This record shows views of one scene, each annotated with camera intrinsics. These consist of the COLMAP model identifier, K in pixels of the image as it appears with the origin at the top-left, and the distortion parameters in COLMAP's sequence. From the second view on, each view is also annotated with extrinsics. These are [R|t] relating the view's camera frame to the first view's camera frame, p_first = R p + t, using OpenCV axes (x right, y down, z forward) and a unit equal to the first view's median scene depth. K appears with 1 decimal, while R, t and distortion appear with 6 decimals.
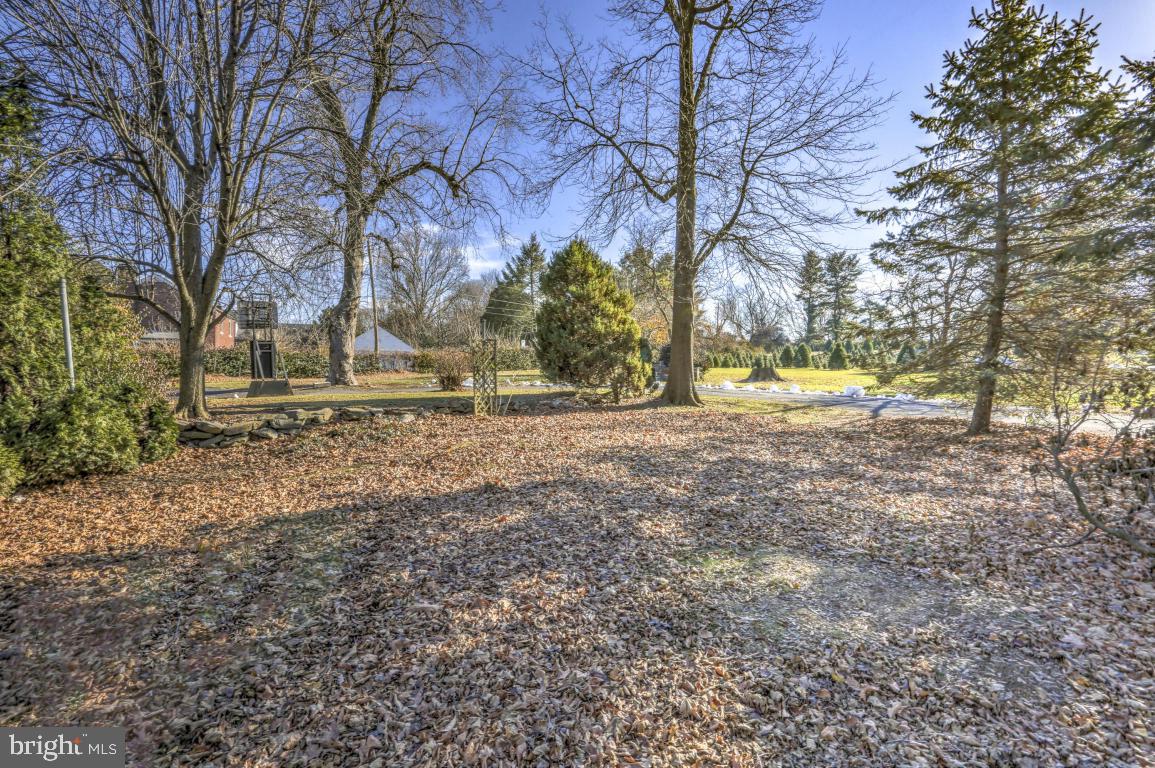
lens RADIAL K [[582.0, 0, 571.6], [0, 582.0, 382.0], [0, 0, 1]] dist [-0.057467, 0.036527]
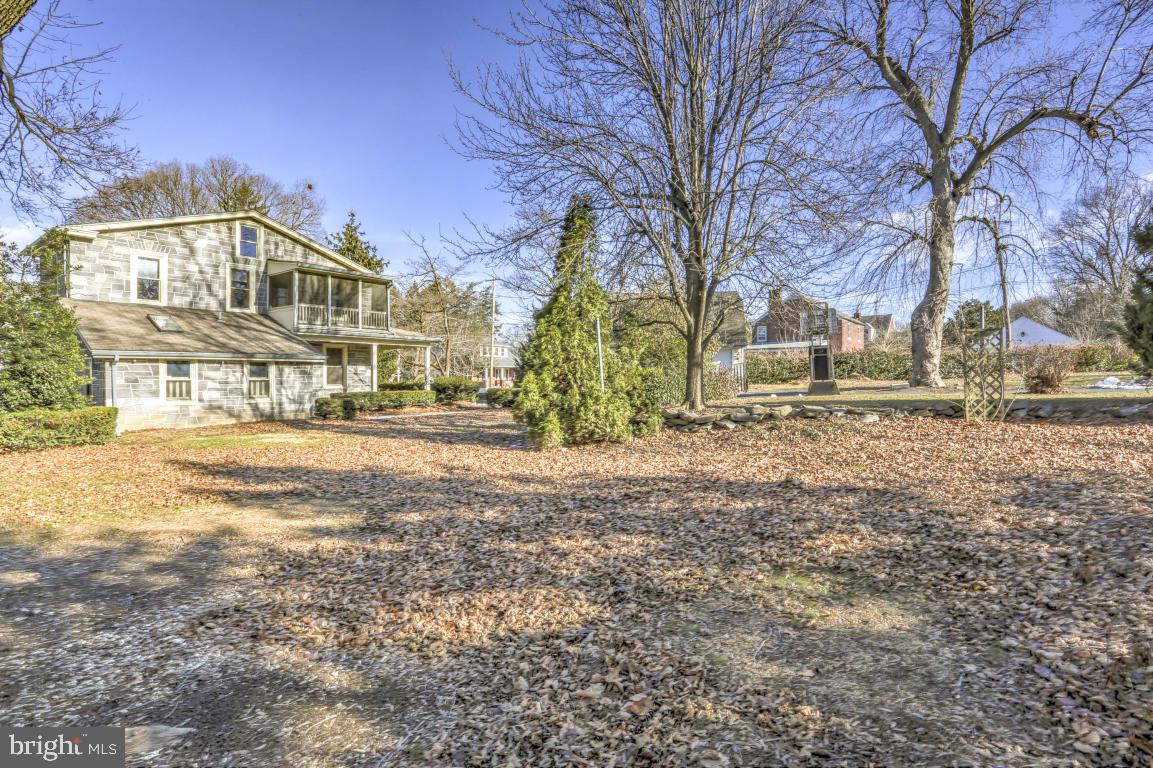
lens RADIAL K [[581.0, 0, 570.7], [0, 581.0, 382.0], [0, 0, 1]] dist [-0.057467, 0.036527]
pose [[0.456011, -0.006968, -0.889947, 0.554679], [0.002078, 0.999975, -0.006765, 0.010289], [0.889972, 0.001235, 0.456014, 0.189625]]
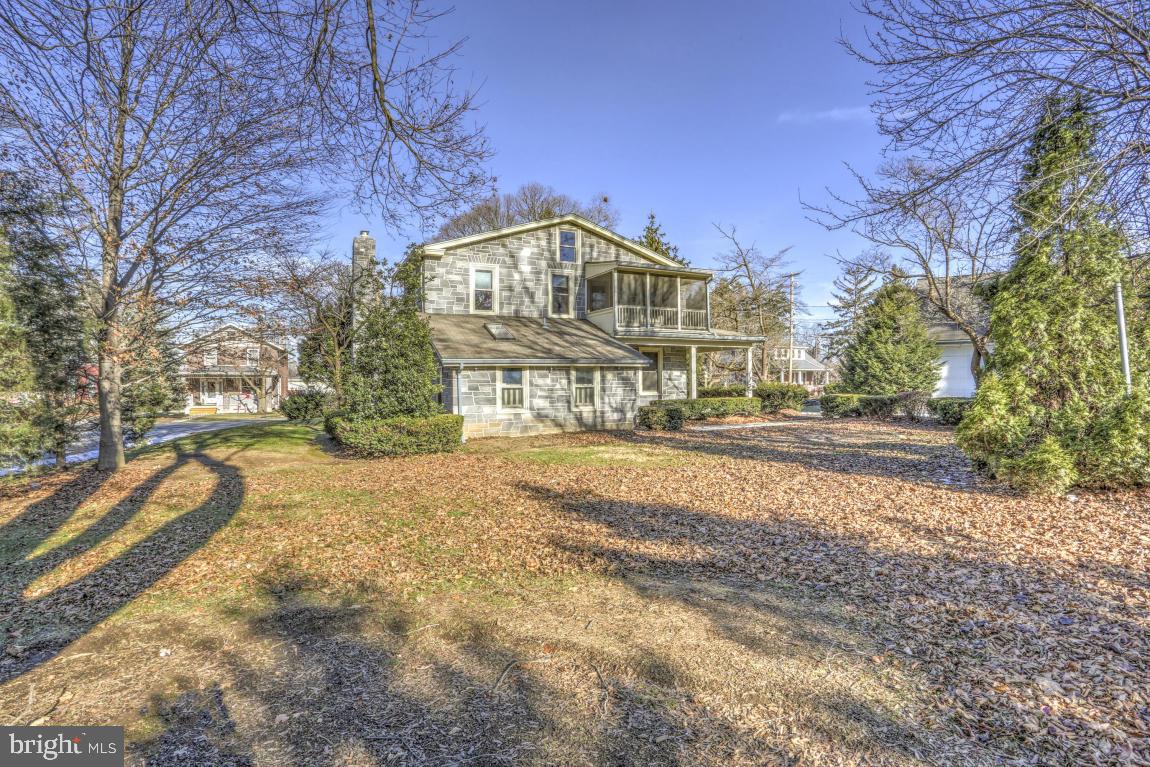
lens RADIAL K [[576.0, 0, 575.0], [0, 576.0, 383.5], [0, 0, 1]] dist [-0.049942, 0.024896]
pose [[0.011424, -0.014257, -0.999833, 0.064872], [0.004658, 0.999888, -0.014204, 0.001074], [0.999924, -0.004495, 0.011489, 0.051170]]
